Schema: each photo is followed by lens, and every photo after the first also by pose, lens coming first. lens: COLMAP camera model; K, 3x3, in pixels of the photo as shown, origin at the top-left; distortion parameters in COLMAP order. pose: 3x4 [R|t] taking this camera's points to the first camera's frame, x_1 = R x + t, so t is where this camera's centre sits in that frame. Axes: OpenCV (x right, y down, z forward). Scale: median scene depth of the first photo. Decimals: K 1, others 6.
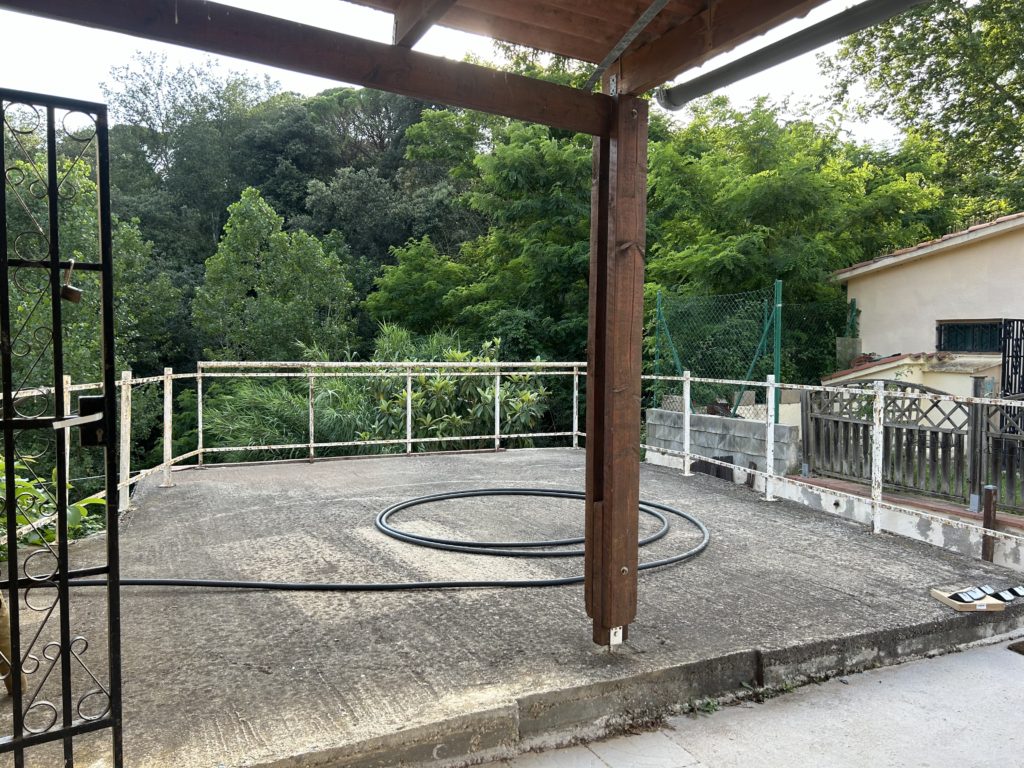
lens RADIAL K [[767.5, 0, 512.3], [0, 767.5, 380.3], [0, 0, 1]] dist [0.023394, -0.007939]
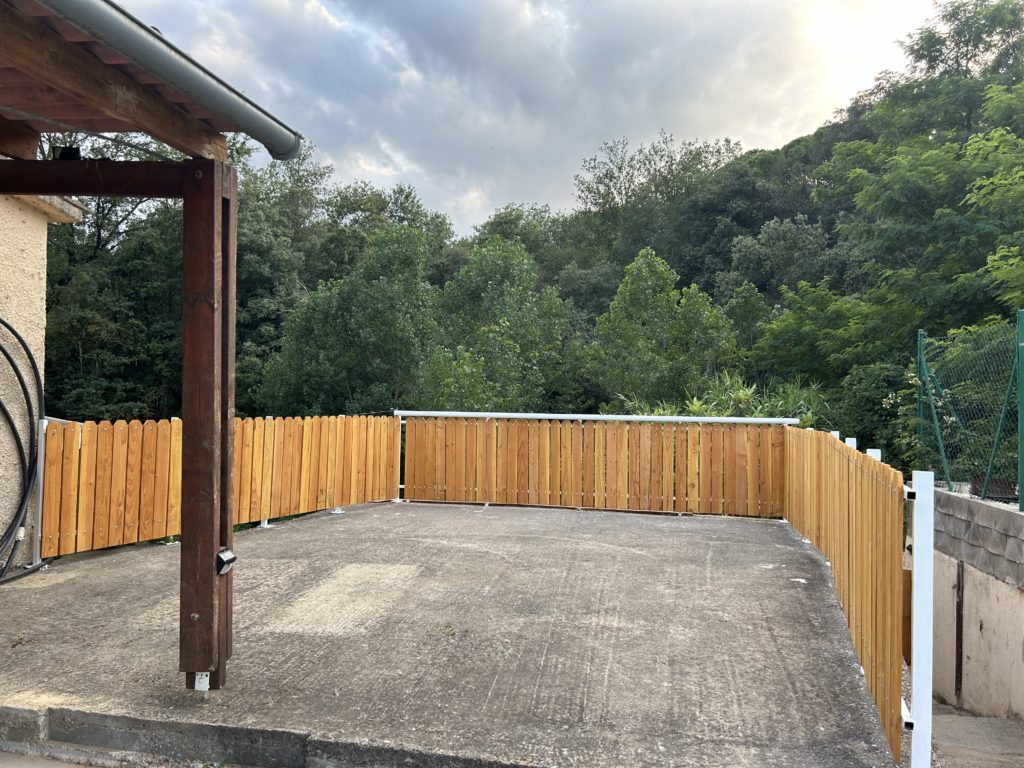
lens RADIAL K [[767.5, 0, 511.7], [0, 767.5, 385.0], [0, 0, 1]] dist [0.023394, -0.007939]
pose [[0.804312, -0.007373, -0.594162, 0.691531], [-0.031935, 0.997942, -0.055614, -0.008660], [0.593349, 0.063705, 0.802421, 0.261788]]
